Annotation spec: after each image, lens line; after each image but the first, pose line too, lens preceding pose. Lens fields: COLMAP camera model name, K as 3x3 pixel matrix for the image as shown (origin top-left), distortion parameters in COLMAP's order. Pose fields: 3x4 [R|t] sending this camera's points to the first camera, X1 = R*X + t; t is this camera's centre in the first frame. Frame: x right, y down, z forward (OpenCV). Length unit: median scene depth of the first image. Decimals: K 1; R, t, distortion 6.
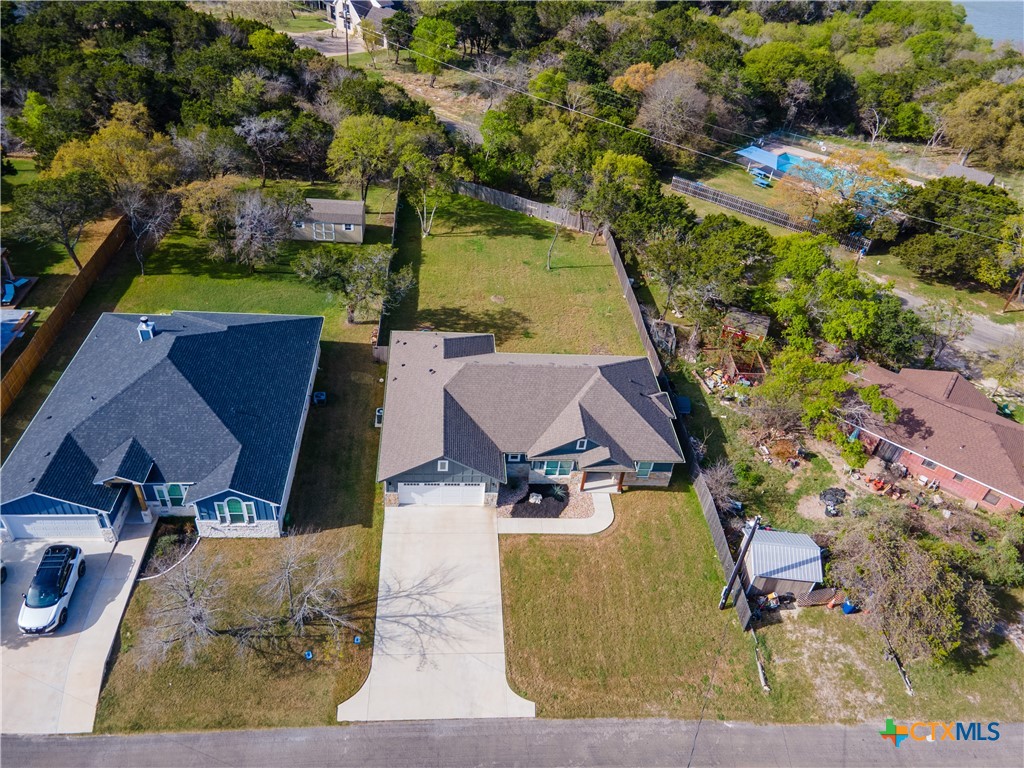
lens RADIAL K [[745.3, 0, 512.0], [0, 745.3, 384.0], [0, 0, 1]] dist [0.045423, 0.007456]
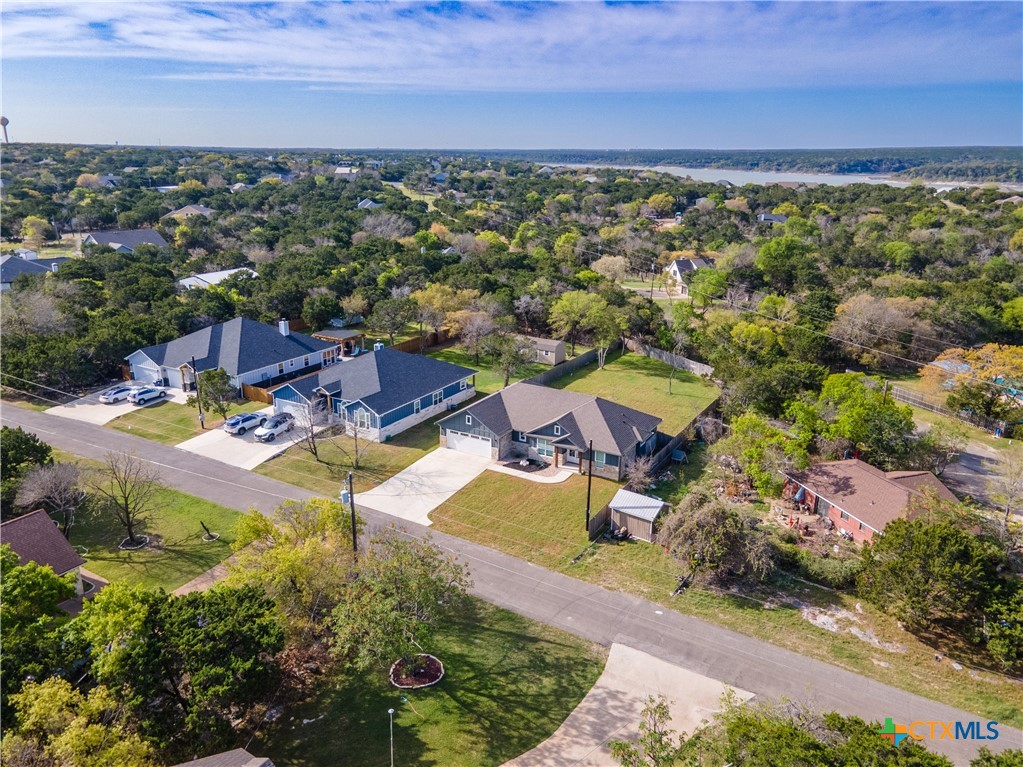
lens RADIAL K [[740.6, 0, 520.9], [0, 740.6, 383.9], [0, 0, 1]] dist [0.059912, 0.002962]
pose [[0.828939, 0.091120, -0.551867, 0.755505], [-0.301230, 0.904066, -0.303192, 0.419728], [0.471297, 0.417567, 0.776863, -0.207800]]
